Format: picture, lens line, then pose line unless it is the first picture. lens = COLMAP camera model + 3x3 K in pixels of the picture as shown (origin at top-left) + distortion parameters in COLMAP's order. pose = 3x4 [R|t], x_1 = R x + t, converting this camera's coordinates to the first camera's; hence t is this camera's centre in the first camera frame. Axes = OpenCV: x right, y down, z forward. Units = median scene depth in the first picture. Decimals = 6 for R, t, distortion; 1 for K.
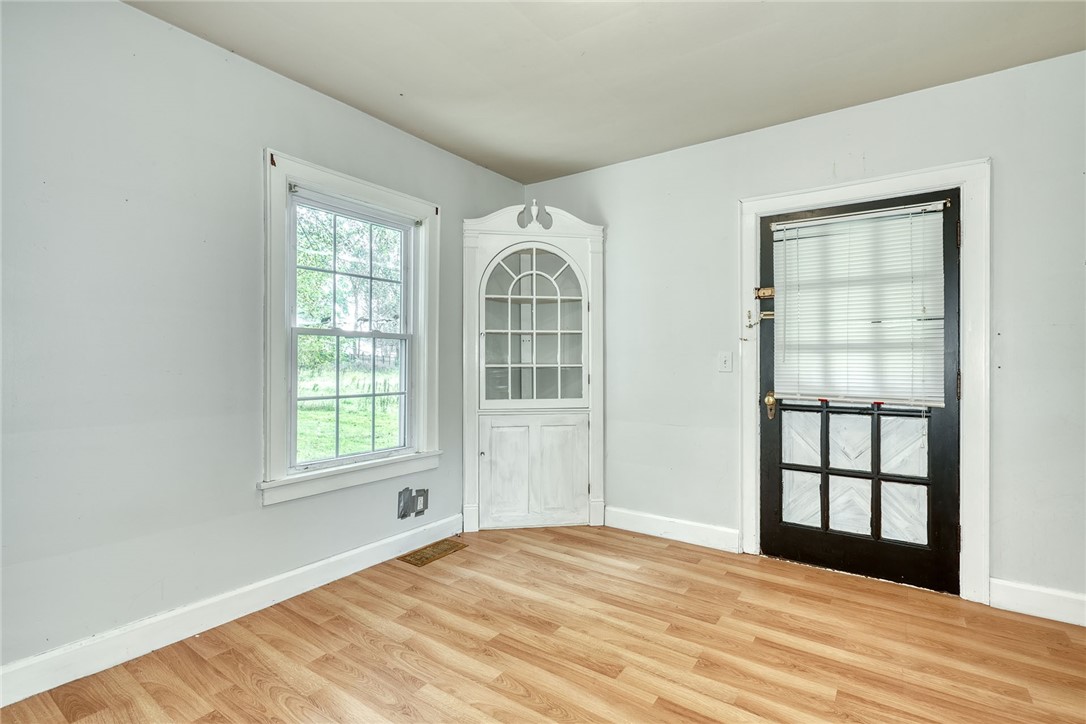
lens RADIAL K [[506.7, 0, 546.4], [0, 506.7, 358.7], [0, 0, 1]] dist [-0.003486, 0.001362]
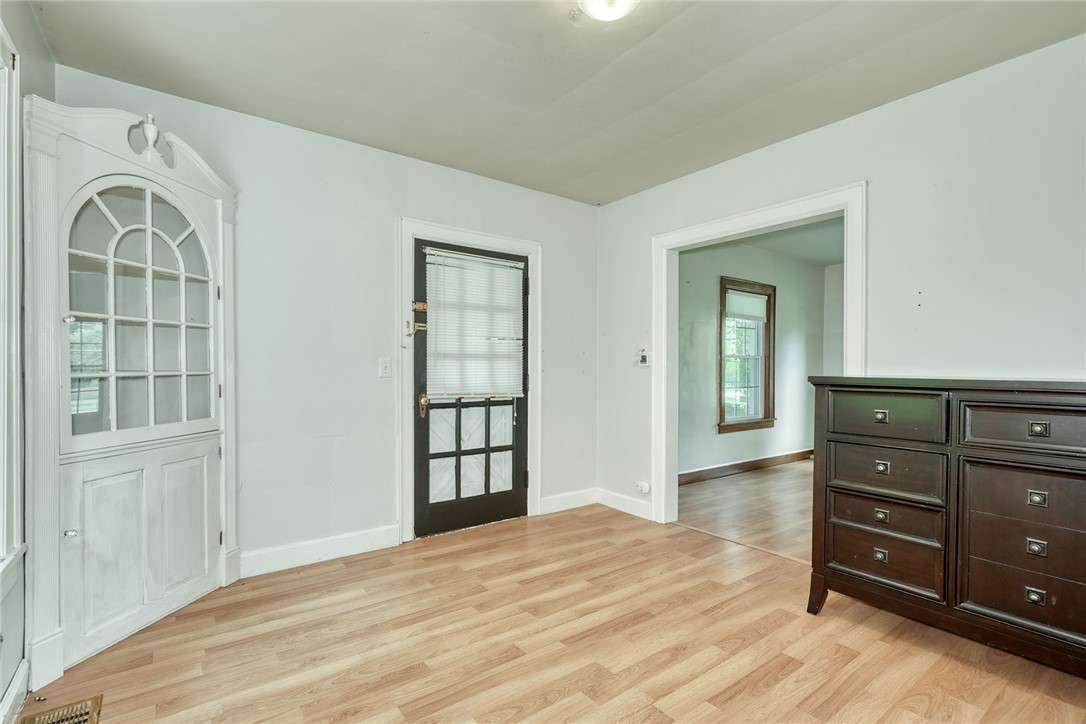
lens RADIAL K [[506.7, 0, 539.1], [0, 506.7, 370.6], [0, 0, 1]] dist [-0.003486, 0.001362]
pose [[0.321434, -0.008196, 0.946897, -0.573027], [-0.008624, 0.999896, 0.011582, -0.002651], [-0.946893, -0.011888, 0.321329, 0.394483]]
